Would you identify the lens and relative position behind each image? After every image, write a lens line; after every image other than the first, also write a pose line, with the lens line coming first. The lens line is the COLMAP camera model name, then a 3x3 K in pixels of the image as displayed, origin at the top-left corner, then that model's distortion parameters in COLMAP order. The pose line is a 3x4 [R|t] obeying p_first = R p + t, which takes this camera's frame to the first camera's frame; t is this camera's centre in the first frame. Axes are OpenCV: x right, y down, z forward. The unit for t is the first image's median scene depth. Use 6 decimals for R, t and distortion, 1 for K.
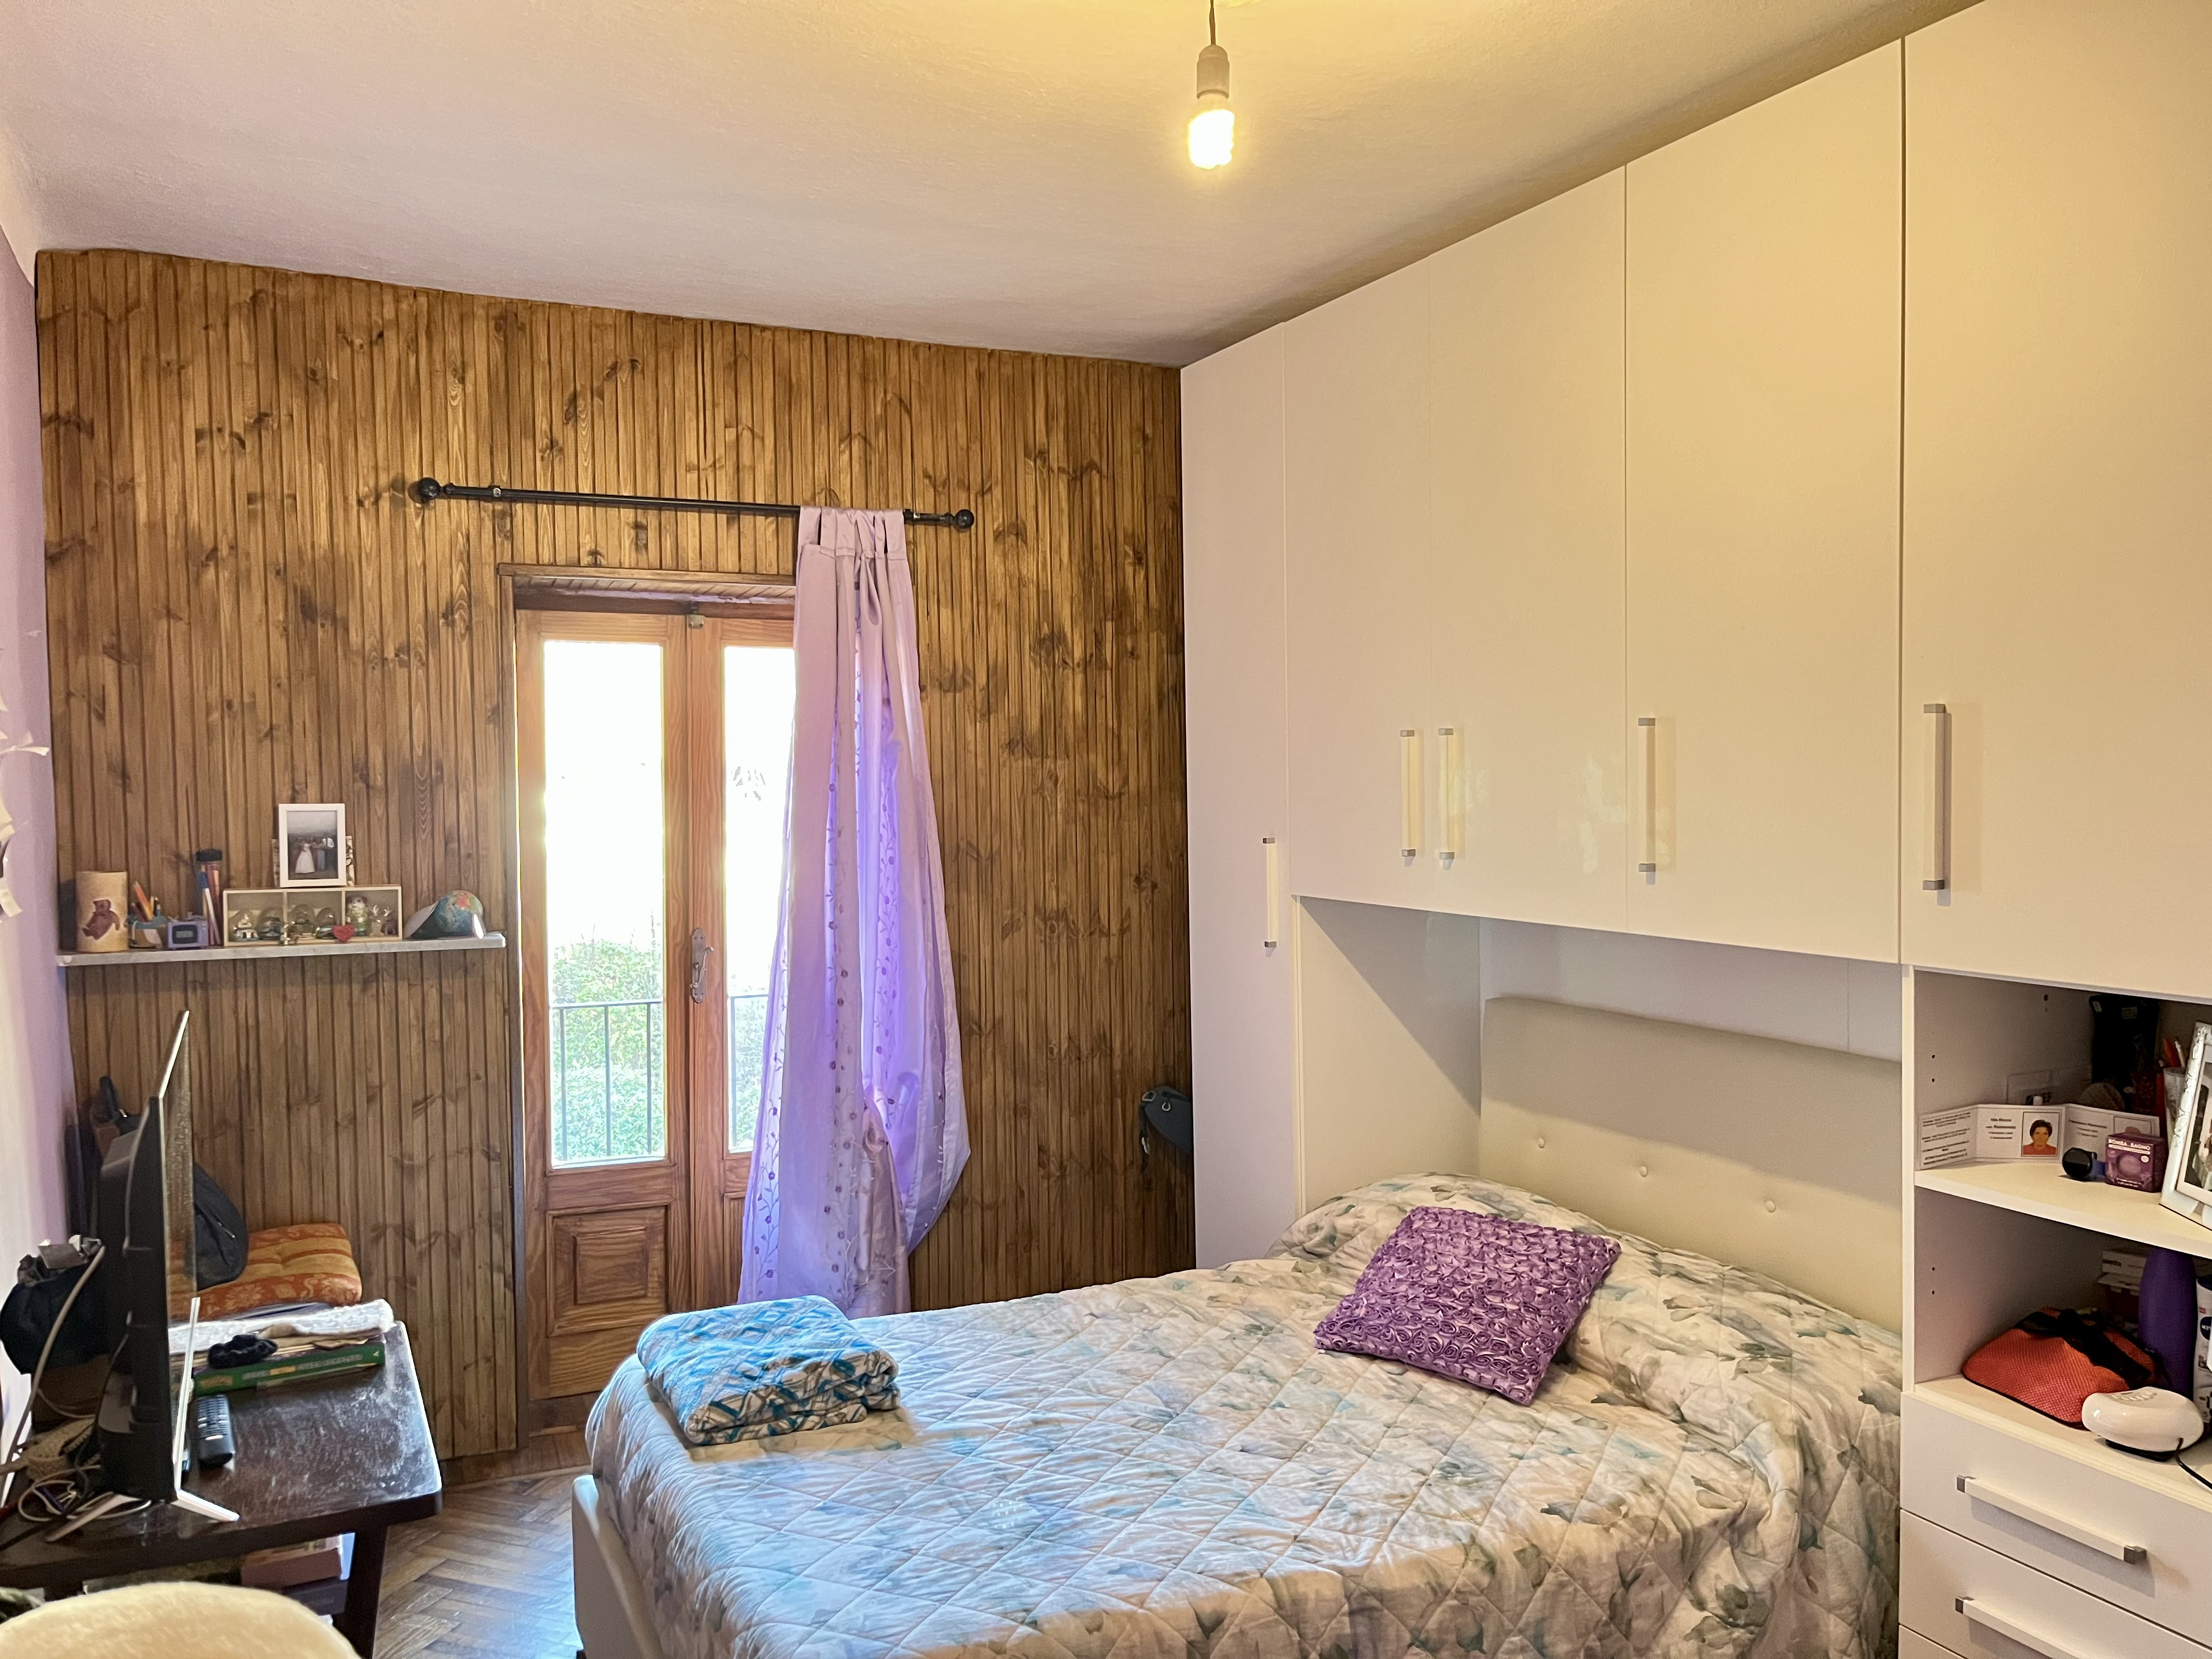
lens RADIAL K [[1665.6, 0, 1103.8], [0, 1665.6, 831.2], [0, 0, 1]] dist [0.046830, -0.001233]
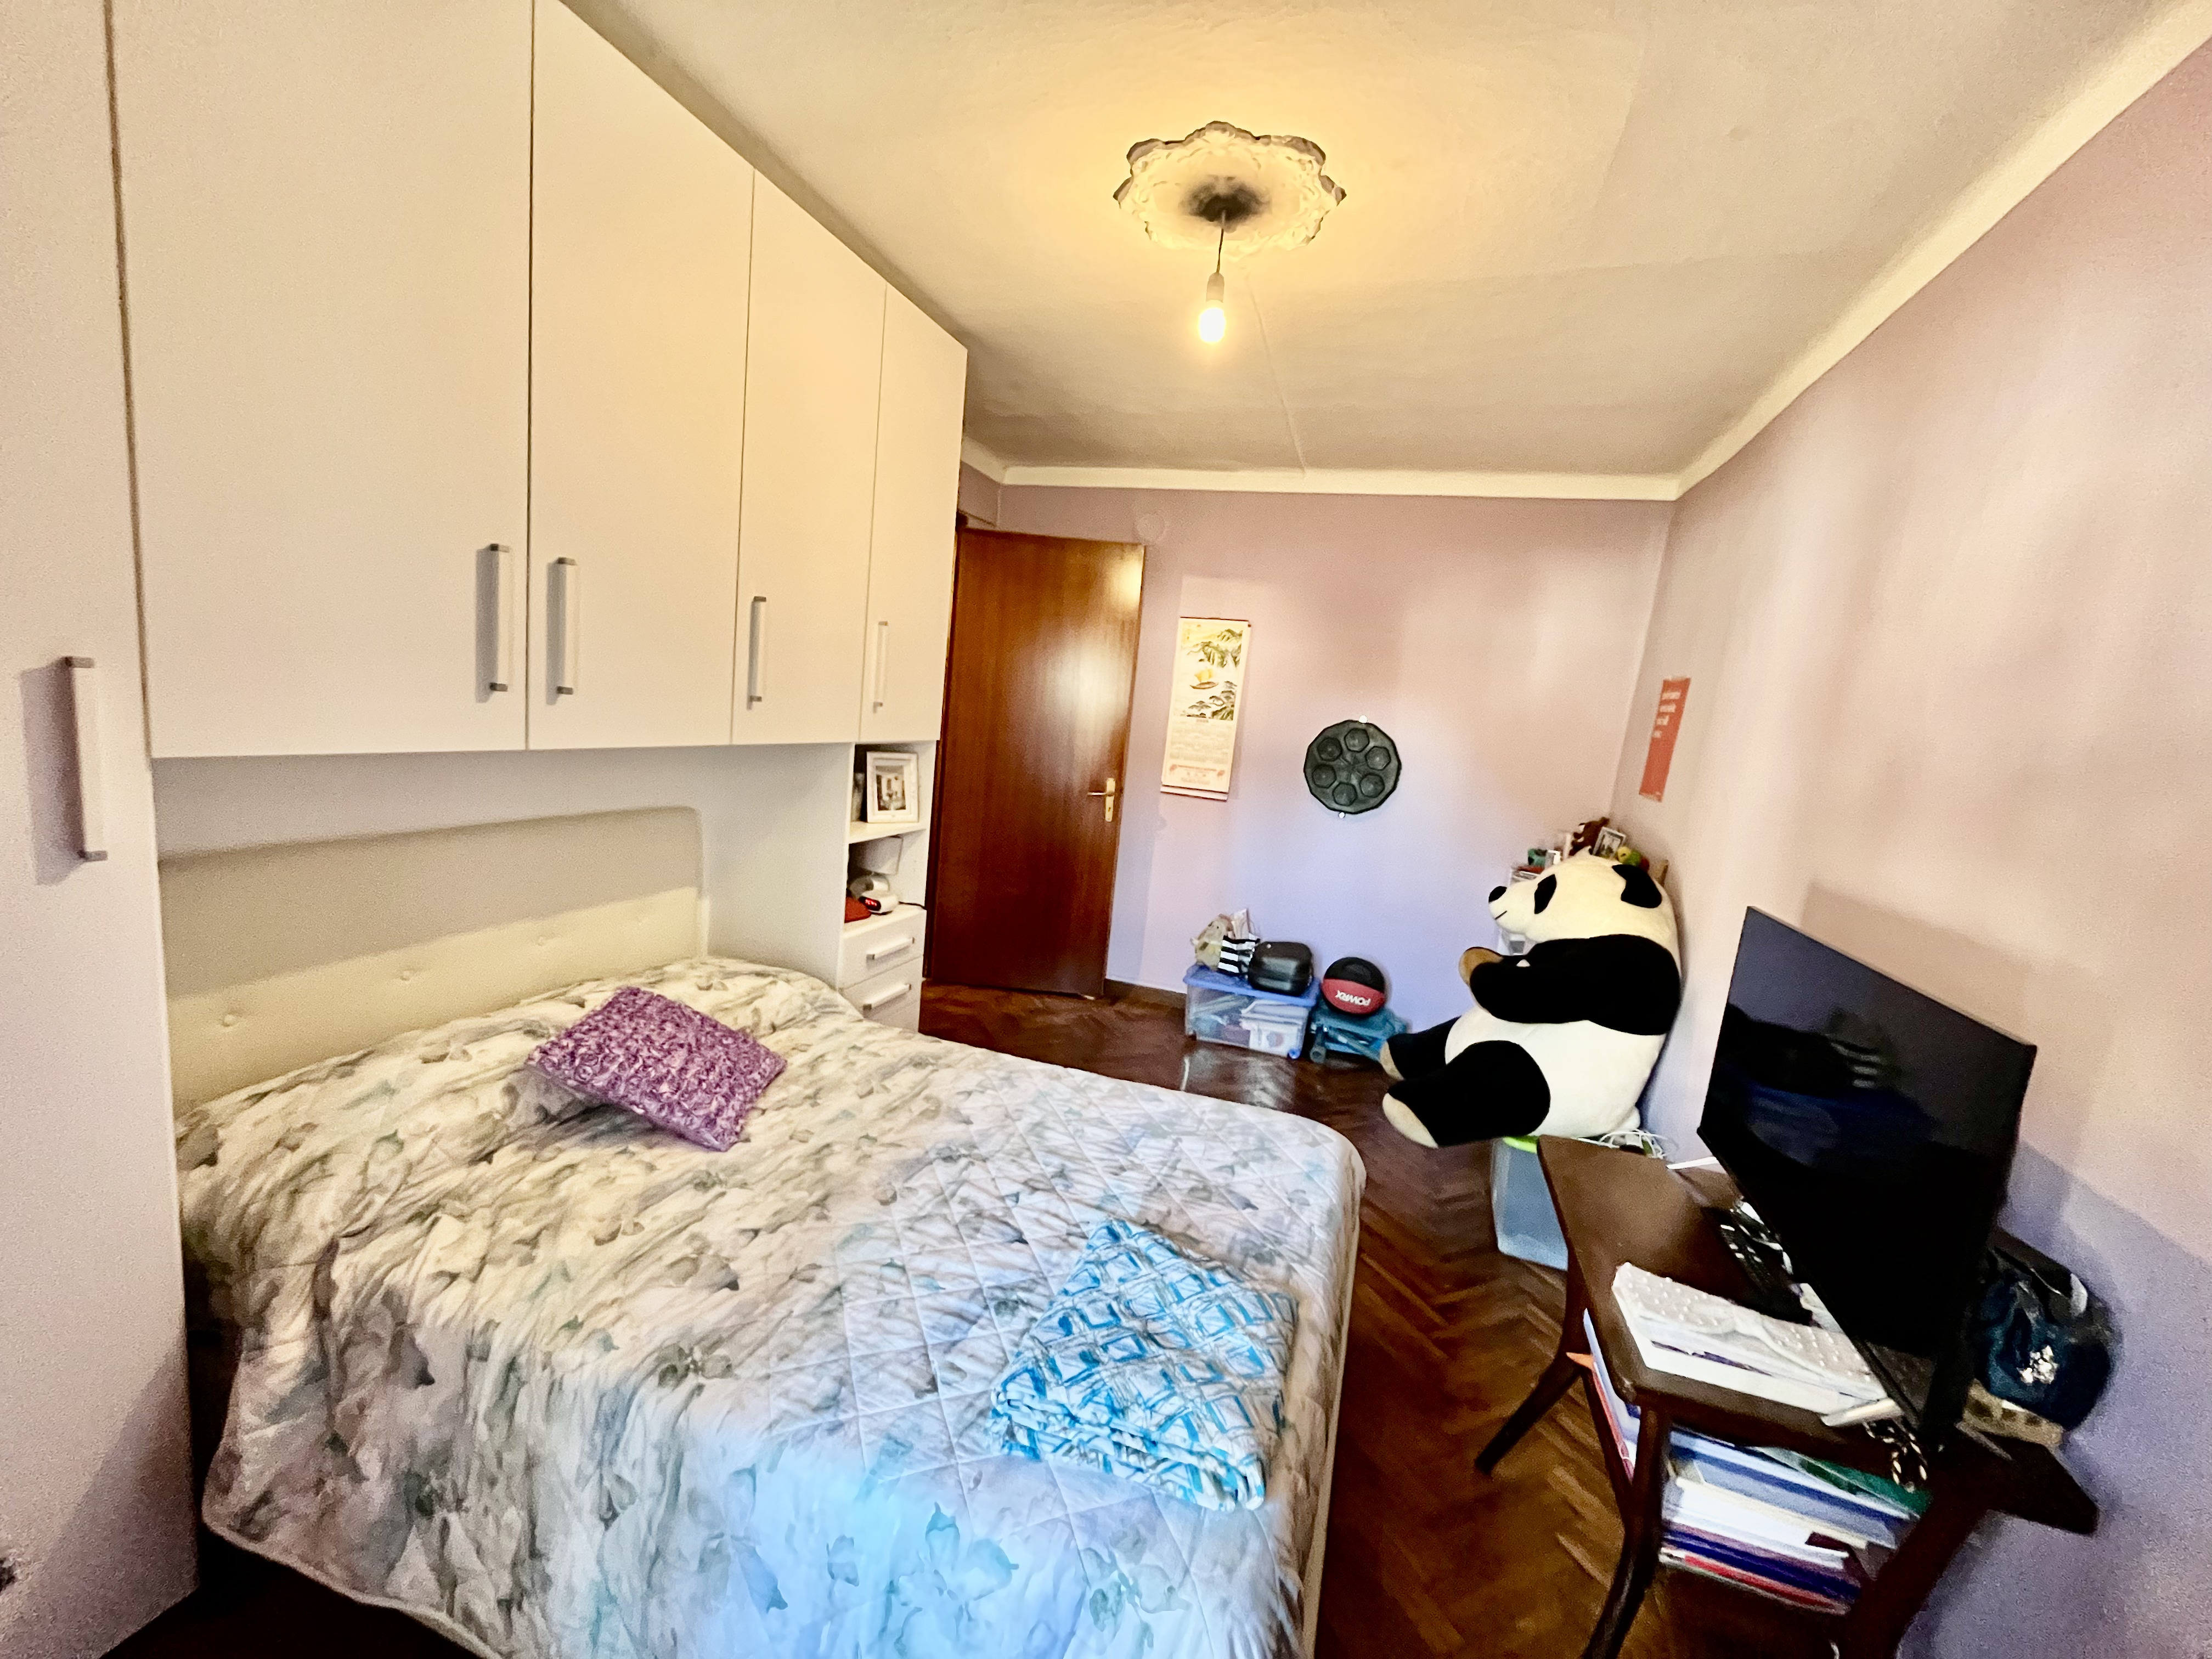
lens RADIAL K [[891.5, 0, 1104.3], [0, 891.5, 836.6], [0, 0, 1]] dist [-0.000458, 0.000221]
pose [[-0.703279, -0.177216, 0.688471, -0.464870], [-0.077515, 0.981773, 0.173532, -0.022329], [-0.706675, 0.068675, -0.704197, 1.350206]]
